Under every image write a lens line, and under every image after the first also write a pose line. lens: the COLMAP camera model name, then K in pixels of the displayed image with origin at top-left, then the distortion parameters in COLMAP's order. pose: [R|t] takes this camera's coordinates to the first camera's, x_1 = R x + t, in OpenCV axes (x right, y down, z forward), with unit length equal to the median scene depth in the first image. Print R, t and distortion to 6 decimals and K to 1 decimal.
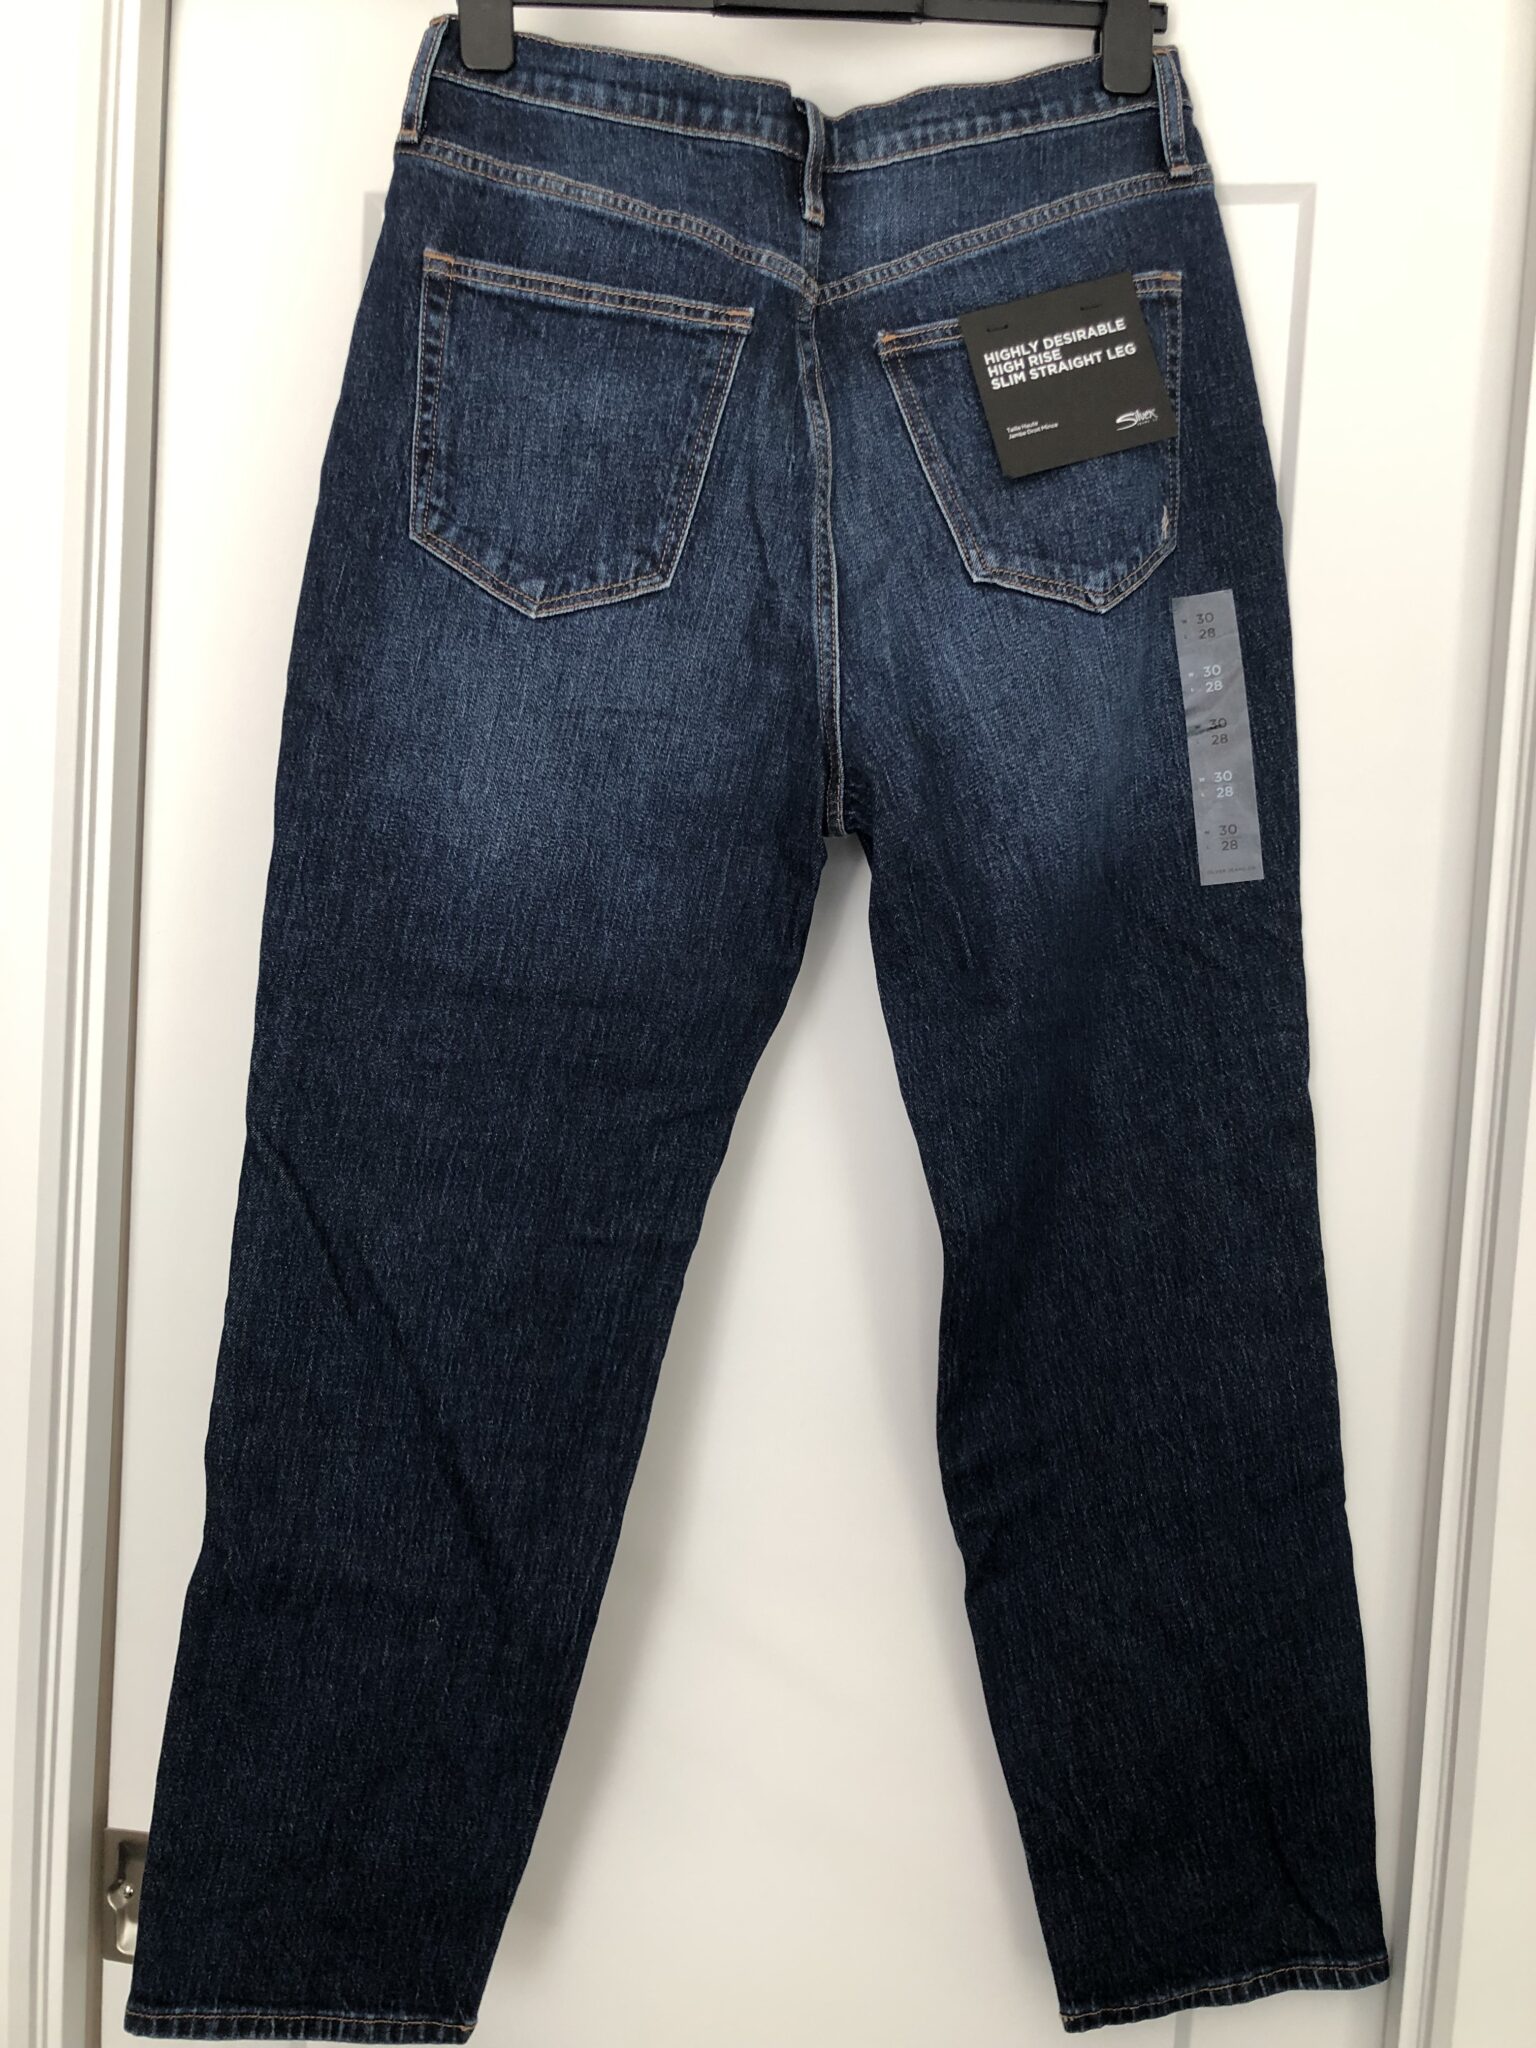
lens RADIAL K [[1664.5, 0, 774.5], [0, 1664.5, 1023.0], [0, 0, 1]] dist [-0.005708, 0.001877]
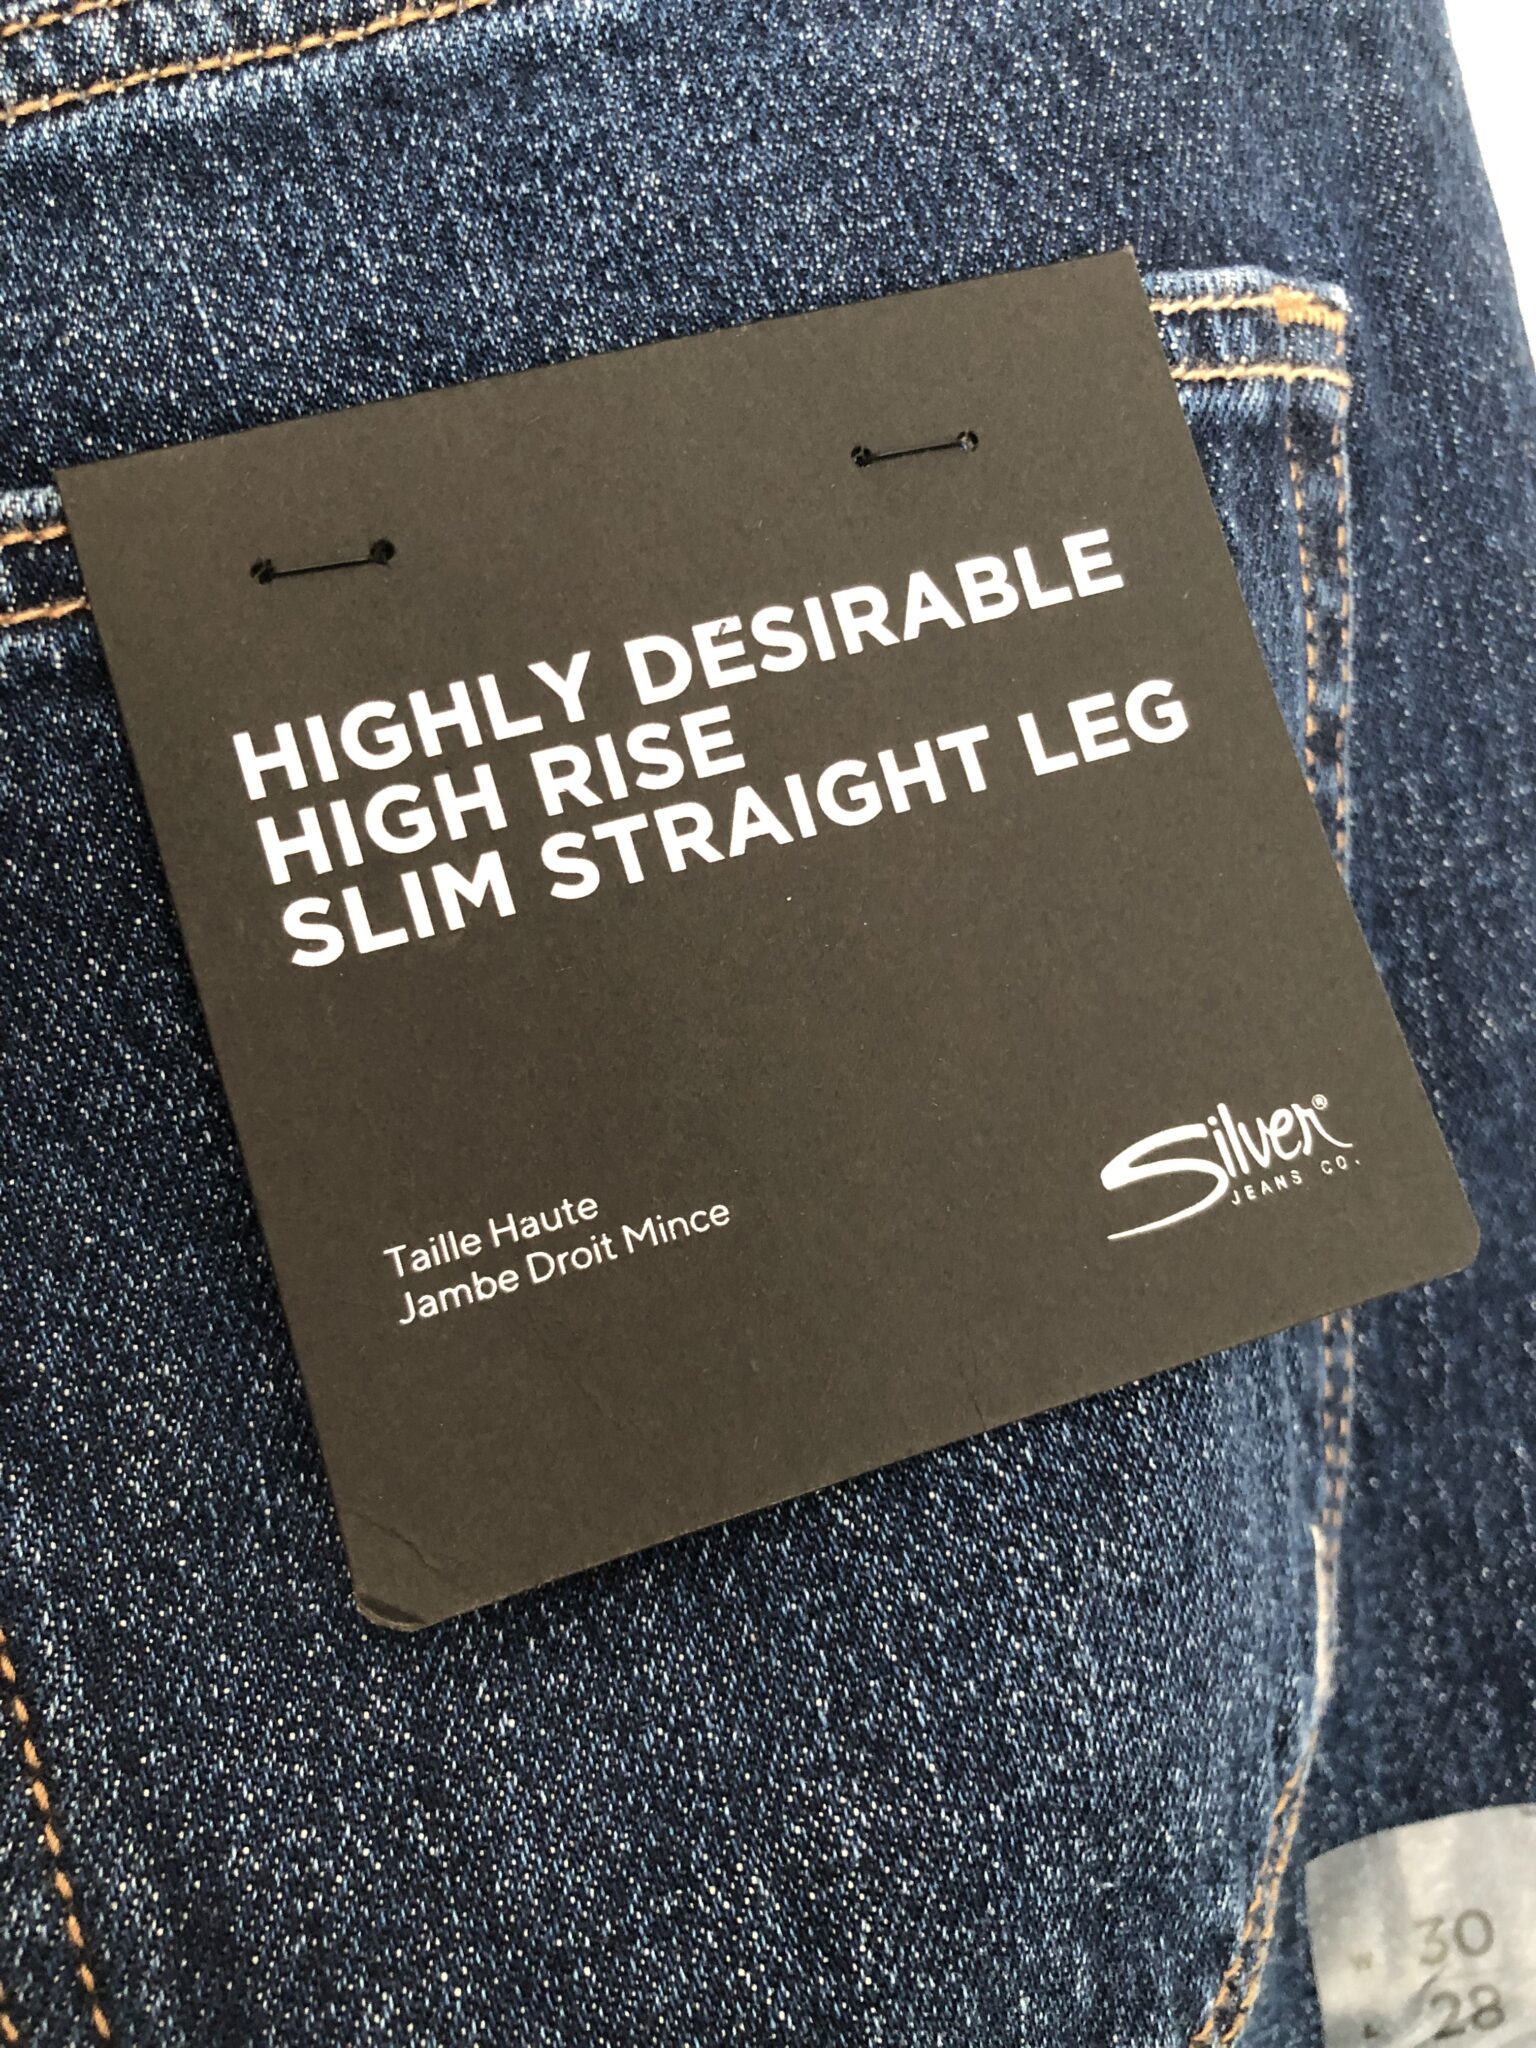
lens RADIAL K [[1664.5, 0, 763.0], [0, 1664.5, 1023.8], [0, 0, 1]] dist [-0.005708, 0.001877]
pose [[0.984452, -0.017576, 0.174774, 0.146519], [0.026442, 0.998472, -0.048529, -0.367788], [-0.173654, 0.052396, 0.983412, 0.846669]]
